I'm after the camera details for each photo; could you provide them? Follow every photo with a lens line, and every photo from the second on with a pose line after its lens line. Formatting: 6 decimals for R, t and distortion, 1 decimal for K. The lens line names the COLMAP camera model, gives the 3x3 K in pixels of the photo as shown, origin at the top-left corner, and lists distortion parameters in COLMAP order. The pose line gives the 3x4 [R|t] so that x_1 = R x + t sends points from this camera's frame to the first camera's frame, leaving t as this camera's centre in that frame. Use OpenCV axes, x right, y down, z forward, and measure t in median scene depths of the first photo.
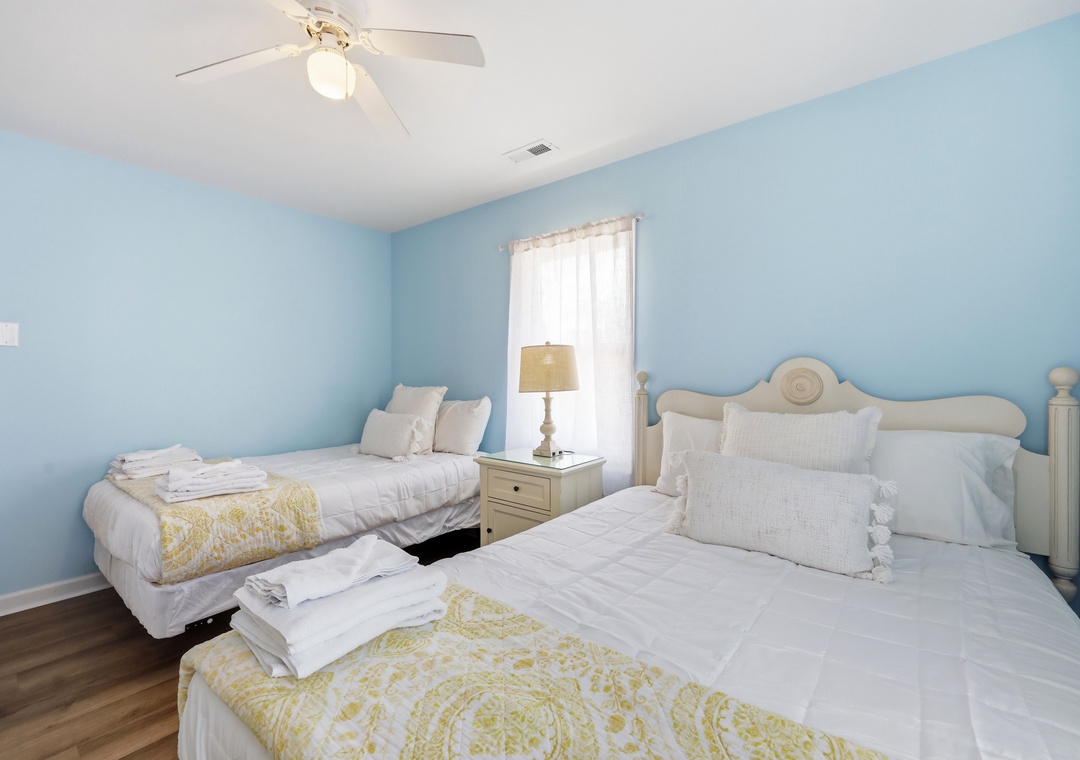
lens RADIAL K [[467.5, 0, 541.0], [0, 467.5, 375.7], [0, 0, 1]] dist [-0.000422, -0.000005]
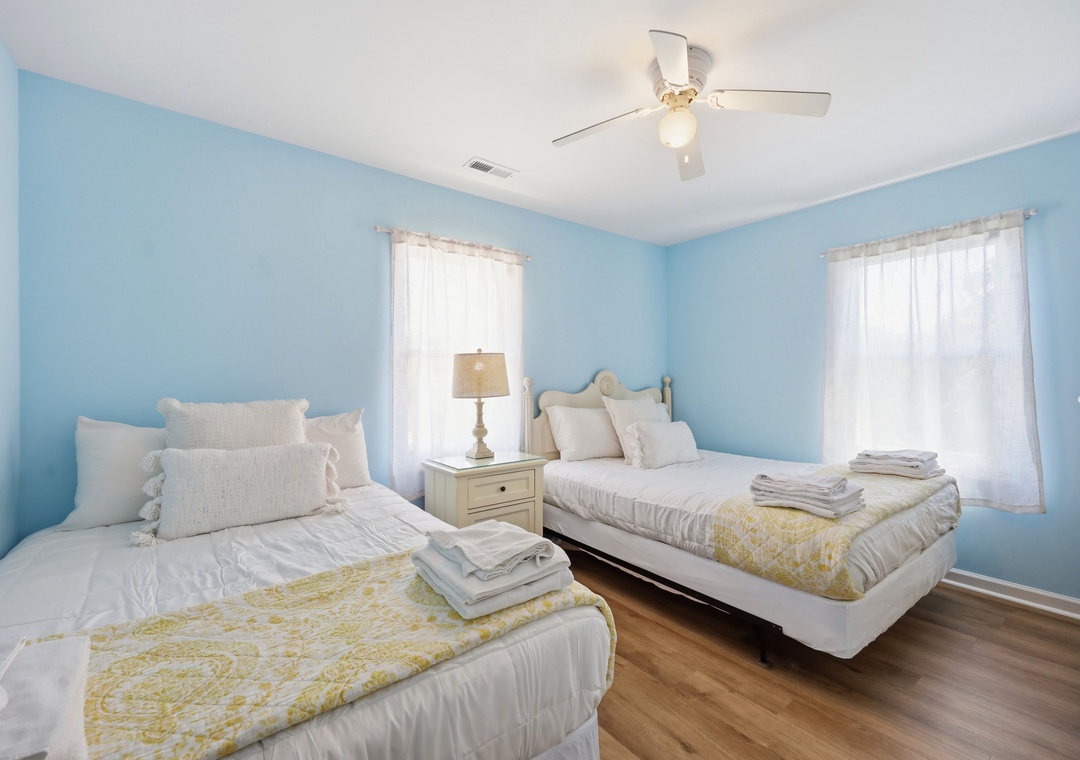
lens RADIAL K [[467.5, 0, 541.0], [0, 467.5, 375.7], [0, 0, 1]] dist [-0.000422, -0.000005]
pose [[0.245925, -0.008911, 0.969248, -0.981446], [-0.005667, 0.999927, 0.010631, -0.025657], [-0.969272, -0.008107, 0.245857, 0.607395]]
